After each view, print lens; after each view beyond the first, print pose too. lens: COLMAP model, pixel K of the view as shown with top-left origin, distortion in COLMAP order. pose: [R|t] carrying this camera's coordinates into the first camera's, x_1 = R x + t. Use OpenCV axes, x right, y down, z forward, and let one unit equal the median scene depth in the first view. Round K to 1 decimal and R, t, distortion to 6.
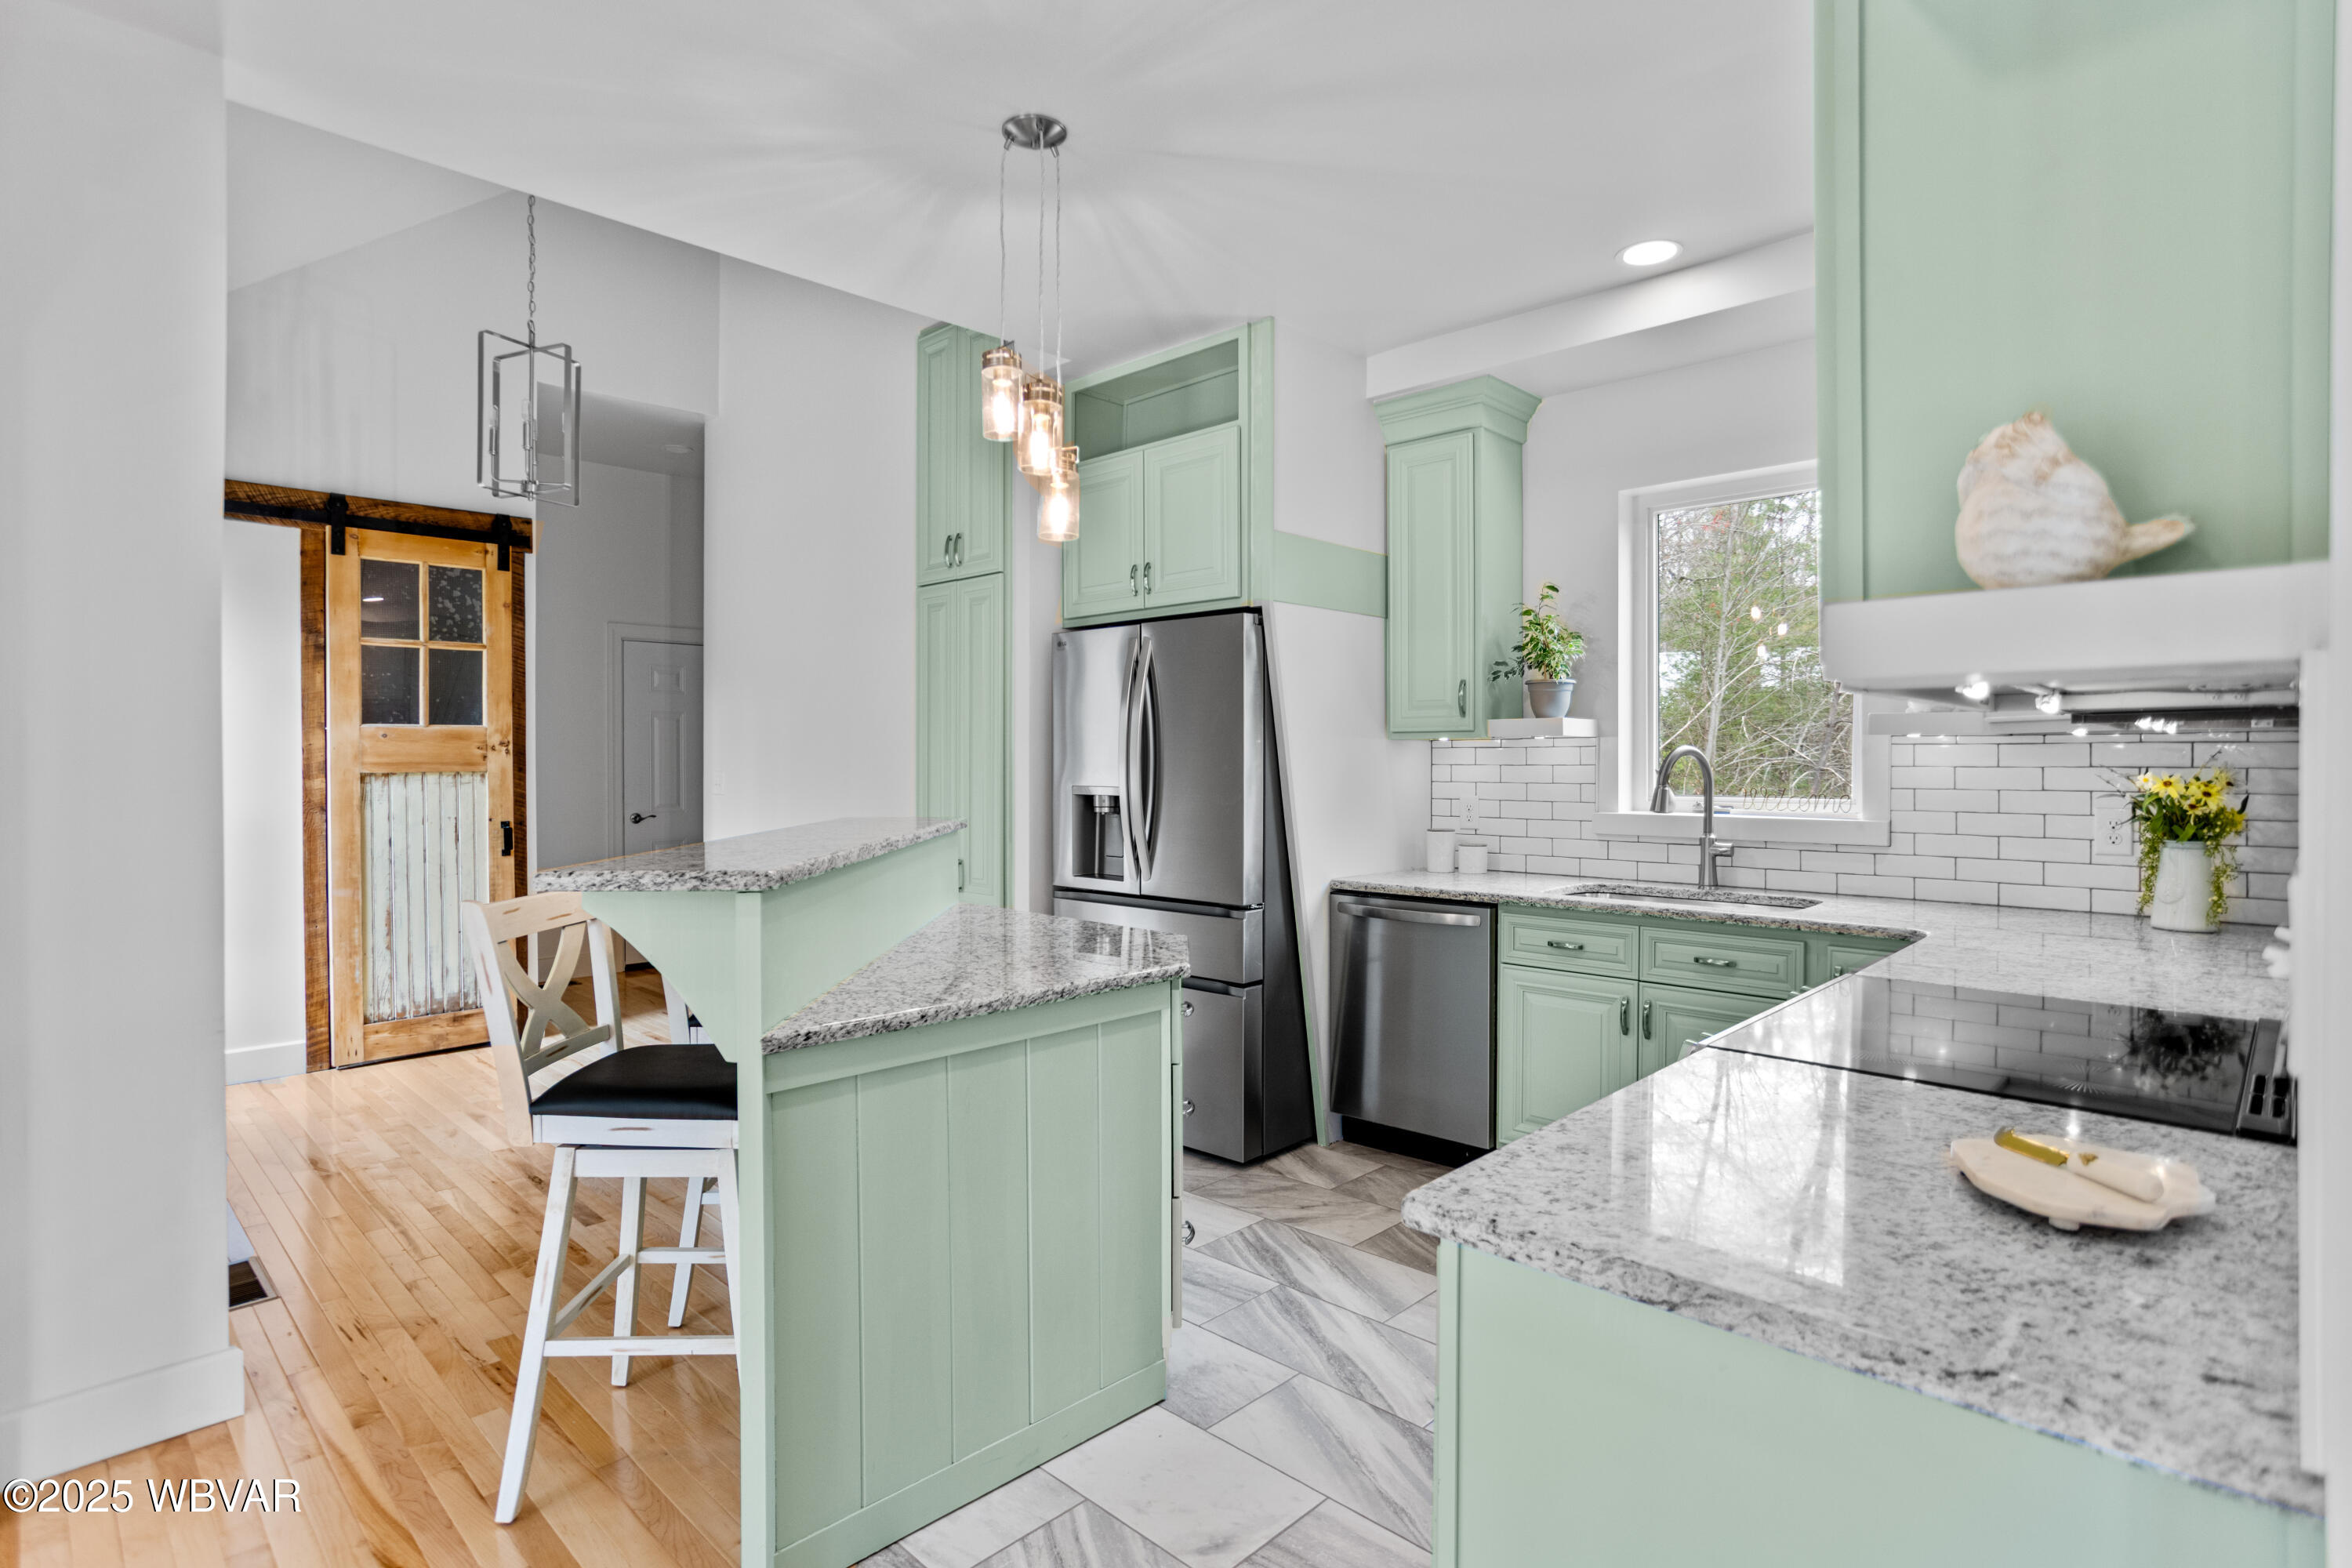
lens RADIAL K [[1181.3, 0, 1172.8], [0, 1181.3, 776.6], [0, 0, 1]] dist [-0.037064, 0.017297]
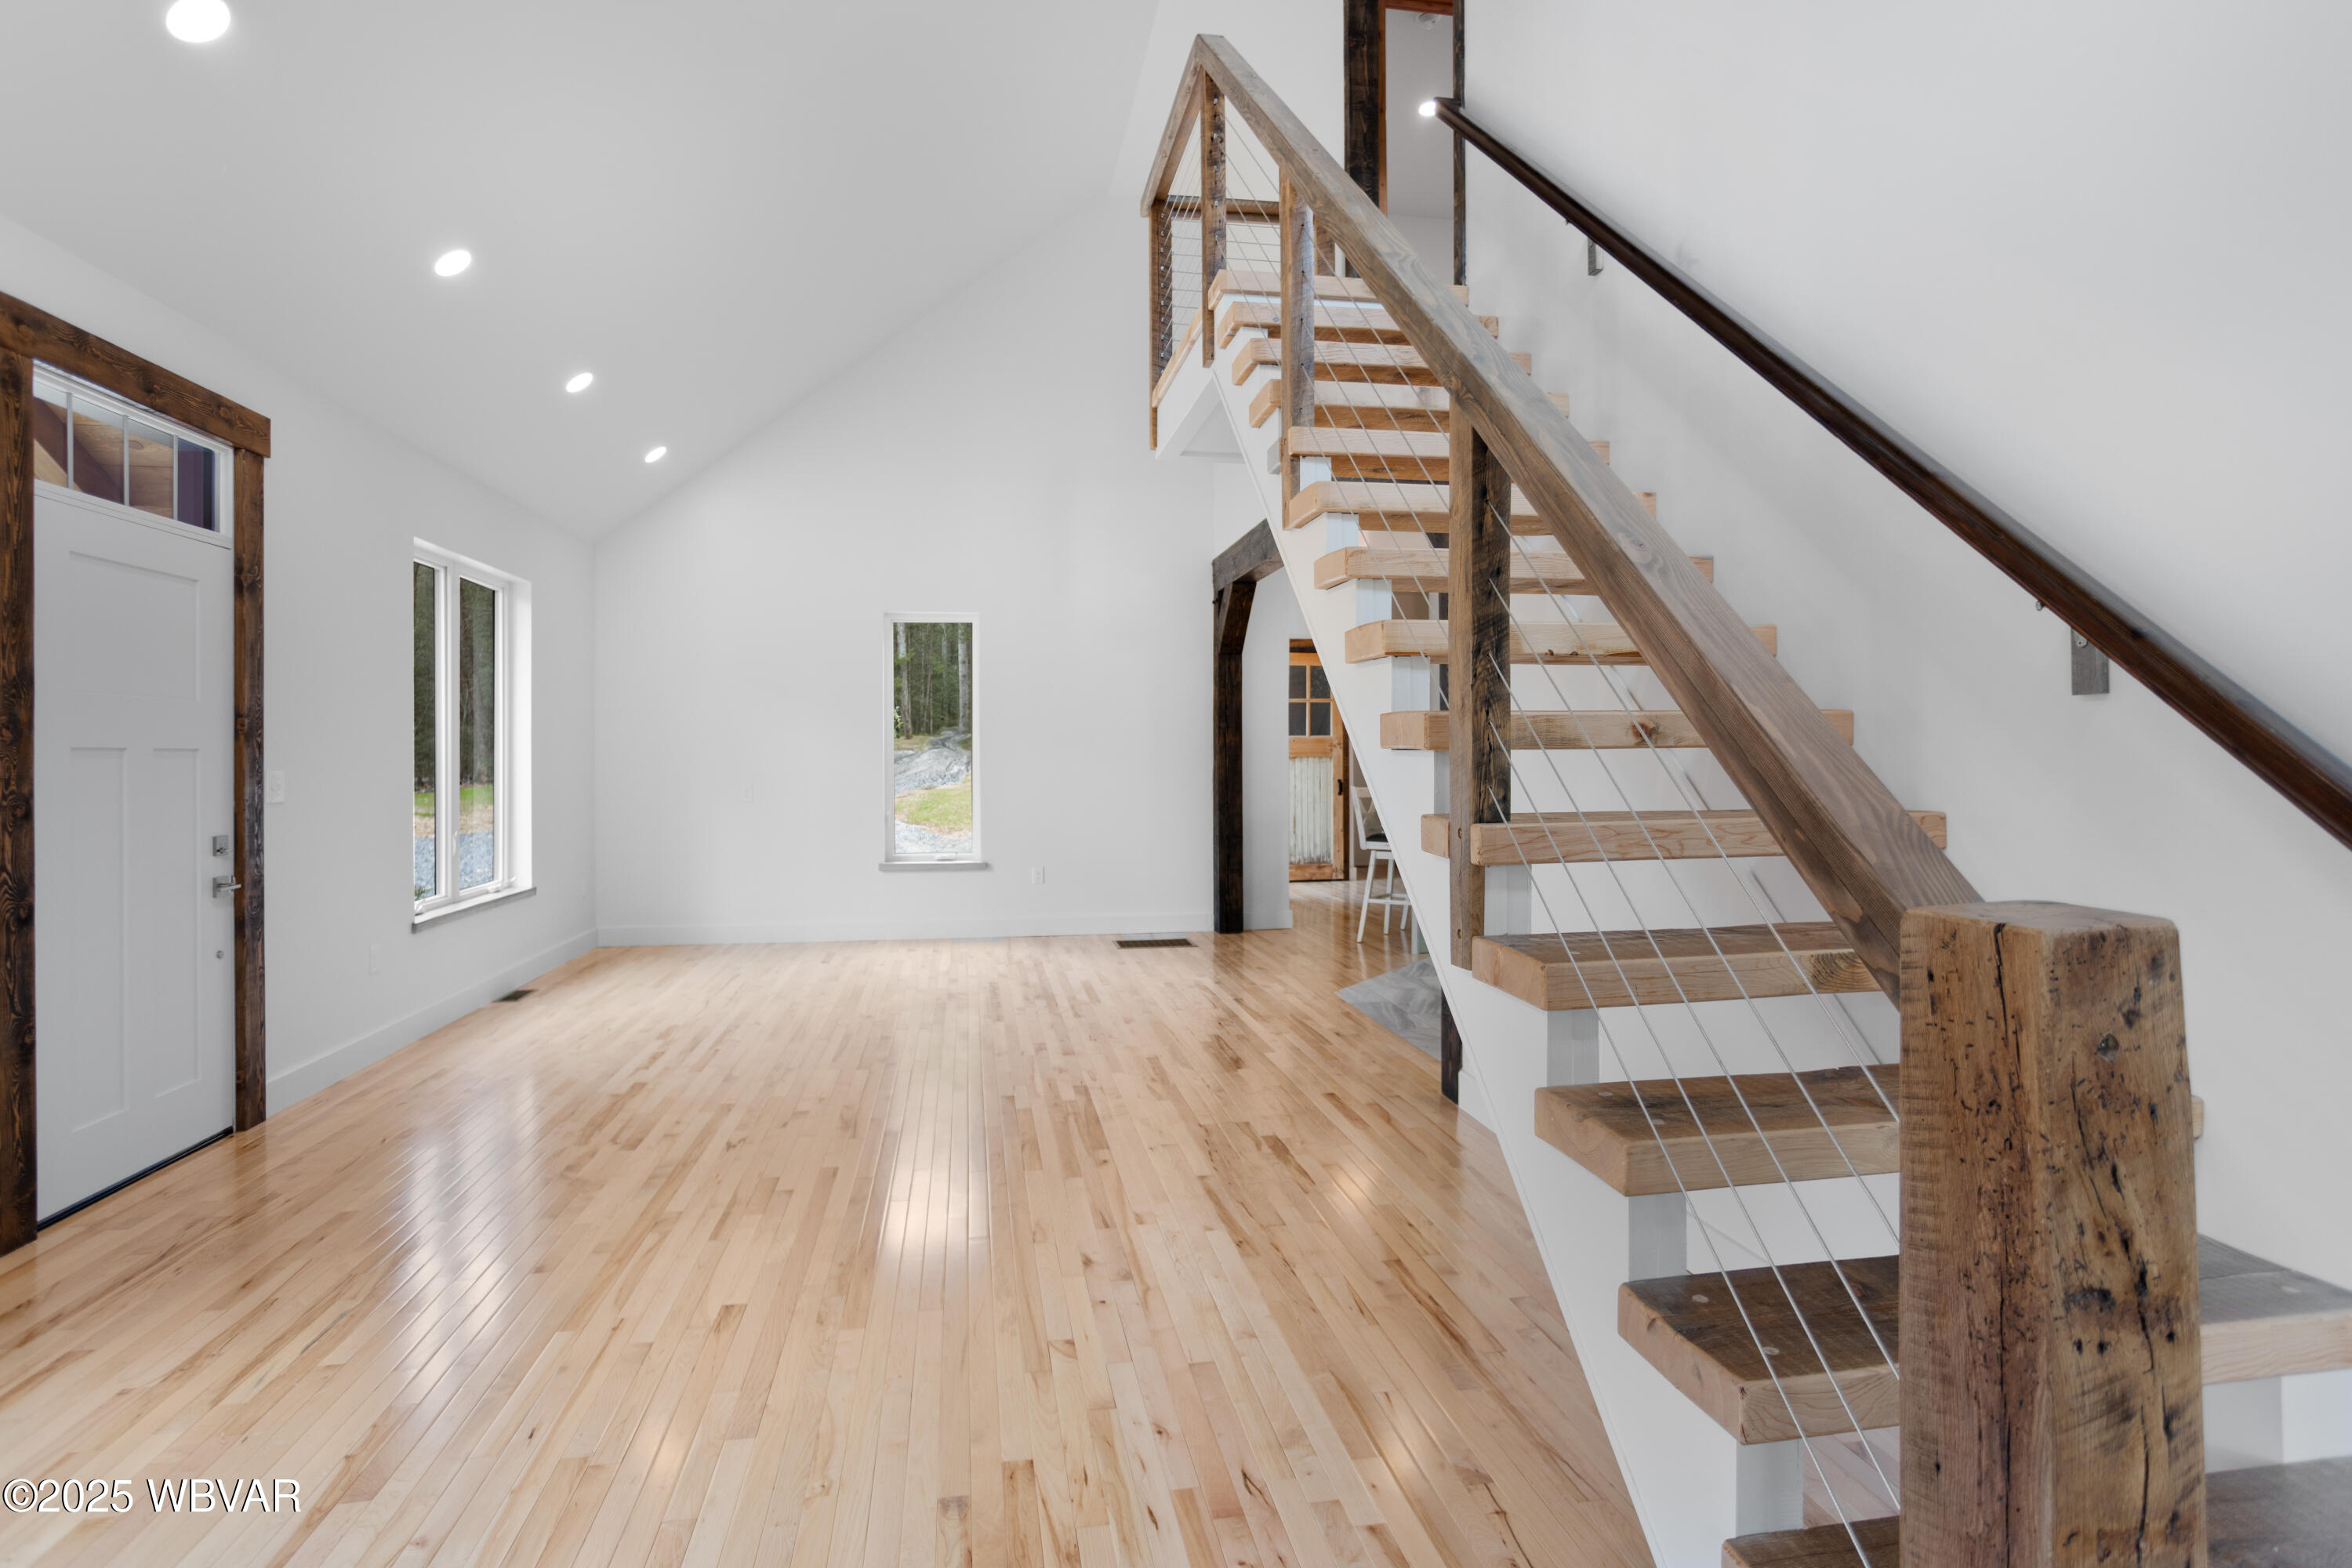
lens RADIAL K [[1181.3, 0, 1211.5], [0, 1181.3, 744.8], [0, 0, 1]] dist [-0.037064, 0.017297]
pose [[0.832141, -0.001889, -0.554560, 0.638062], [-0.008797, 0.999823, -0.016605, 0.016915], [0.554494, 0.018696, 0.831978, -1.362615]]
